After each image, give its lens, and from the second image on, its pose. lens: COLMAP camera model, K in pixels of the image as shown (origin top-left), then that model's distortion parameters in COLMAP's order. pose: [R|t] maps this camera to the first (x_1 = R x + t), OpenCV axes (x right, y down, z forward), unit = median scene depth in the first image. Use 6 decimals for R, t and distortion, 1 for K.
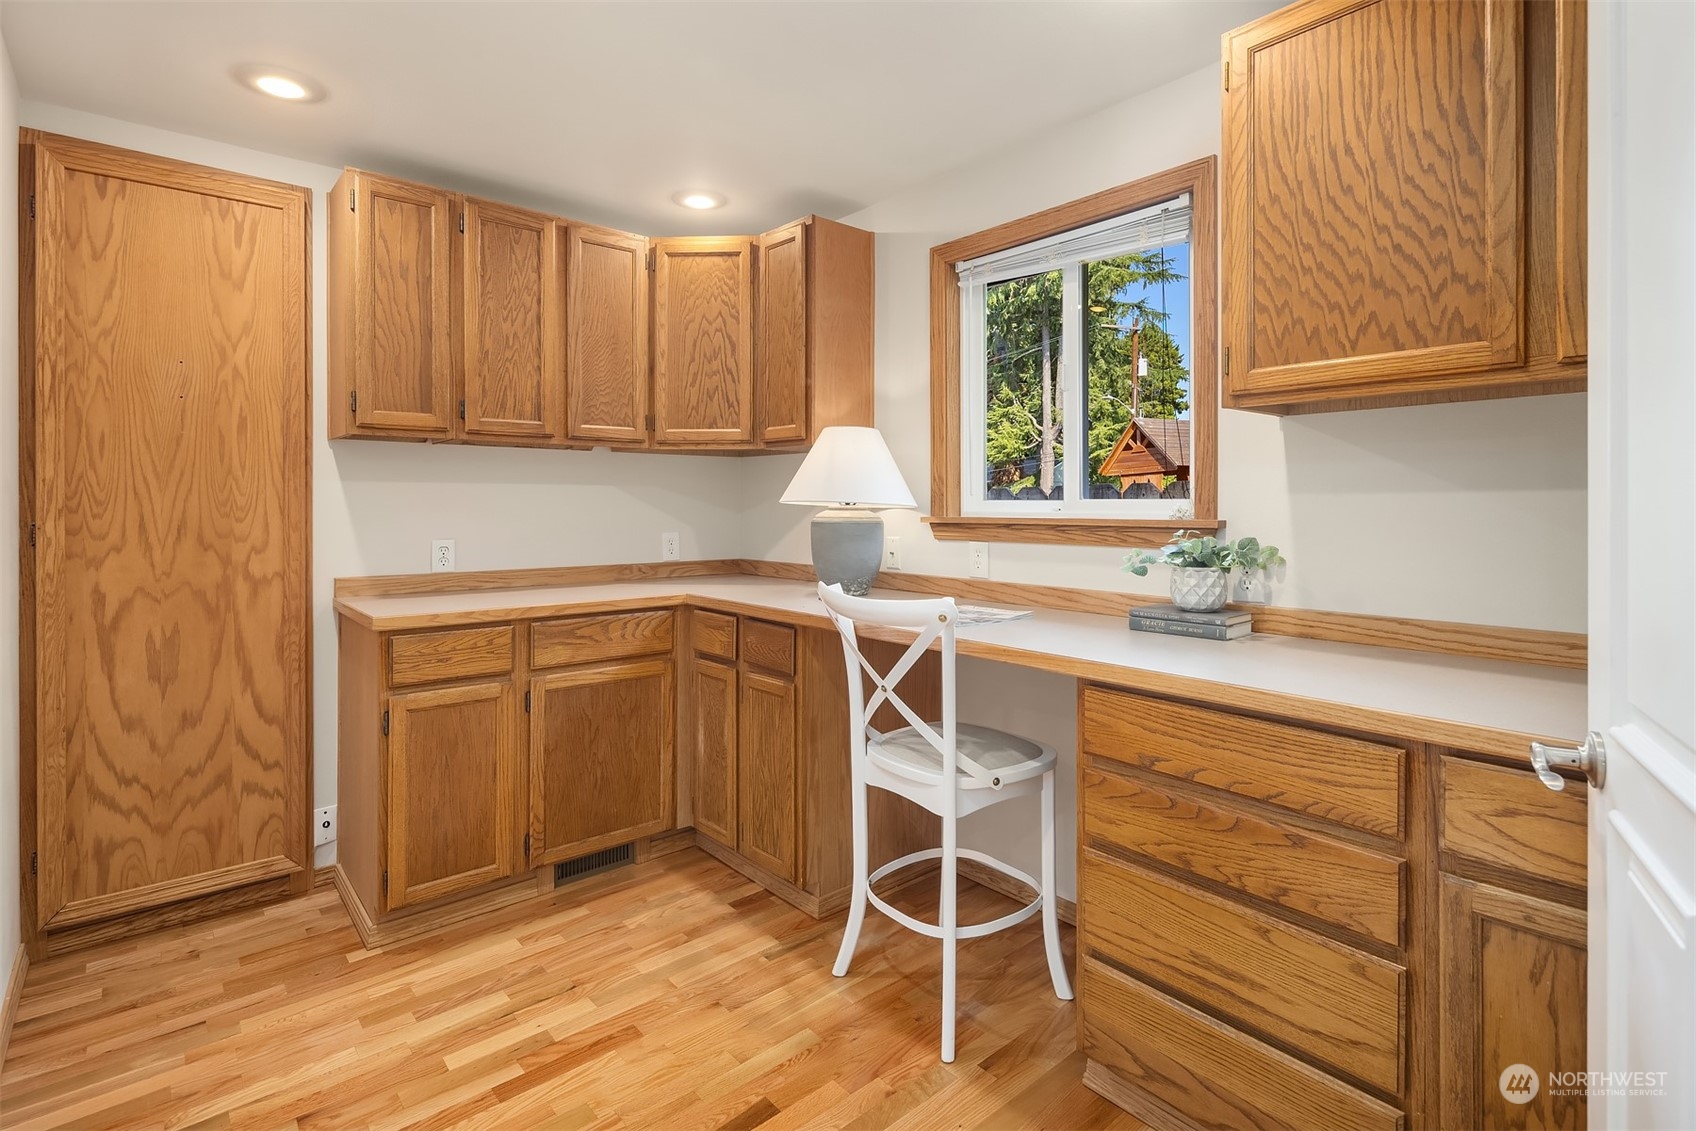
lens RADIAL K [[809.5, 0, 852.9], [0, 809.5, 506.5], [0, 0, 1]] dist [0.001937, -0.002841]
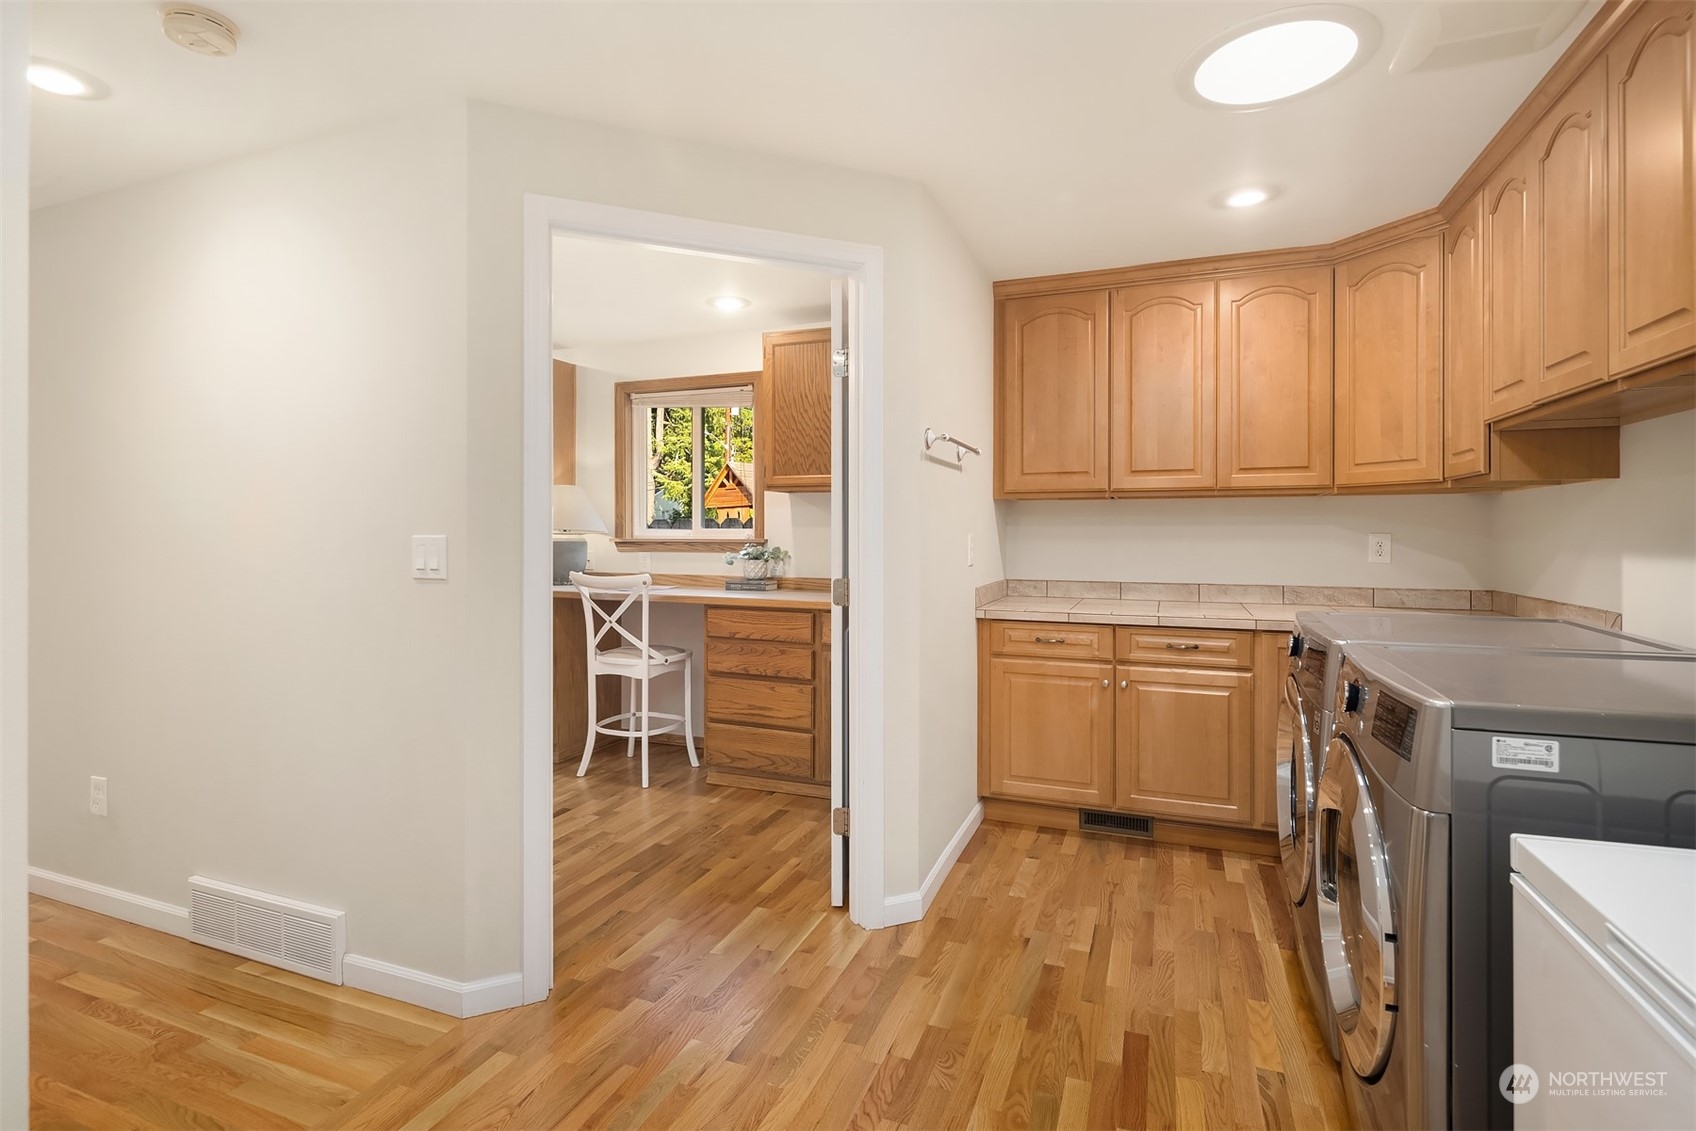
lens RADIAL K [[809.5, 0, 837.2], [0, 809.5, 535.9], [0, 0, 1]] dist [0.001937, -0.002841]
pose [[0.891998, -0.000205, 0.452040, -0.364605], [-0.001454, 0.999993, 0.003323, 0.001068], [-0.452038, -0.003622, 0.891992, -1.048602]]
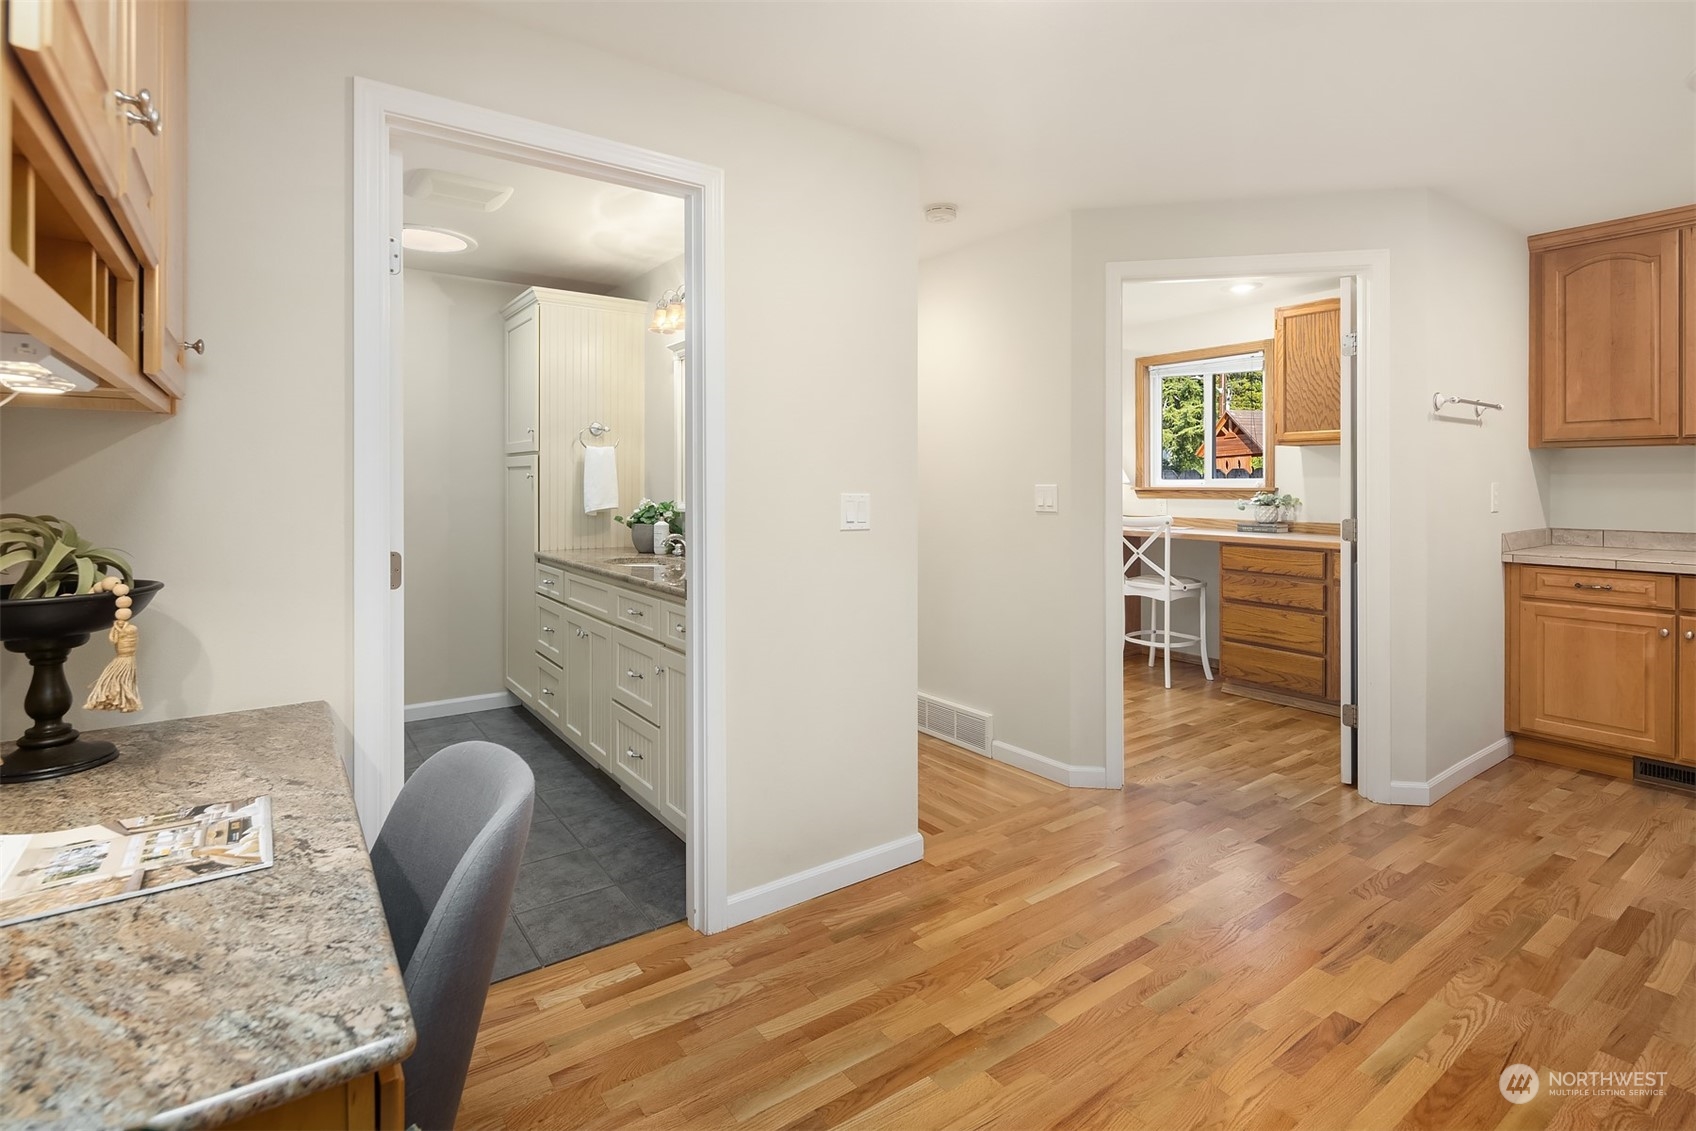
lens RADIAL K [[809.5, 0, 849.7], [0, 809.5, 488.7], [0, 0, 1]] dist [0.001937, -0.002841]
pose [[0.995571, -0.002019, -0.093987, -0.611317], [0.002688, 0.999972, 0.006996, -0.000490], [0.093970, -0.007218, 0.995549, -1.590578]]
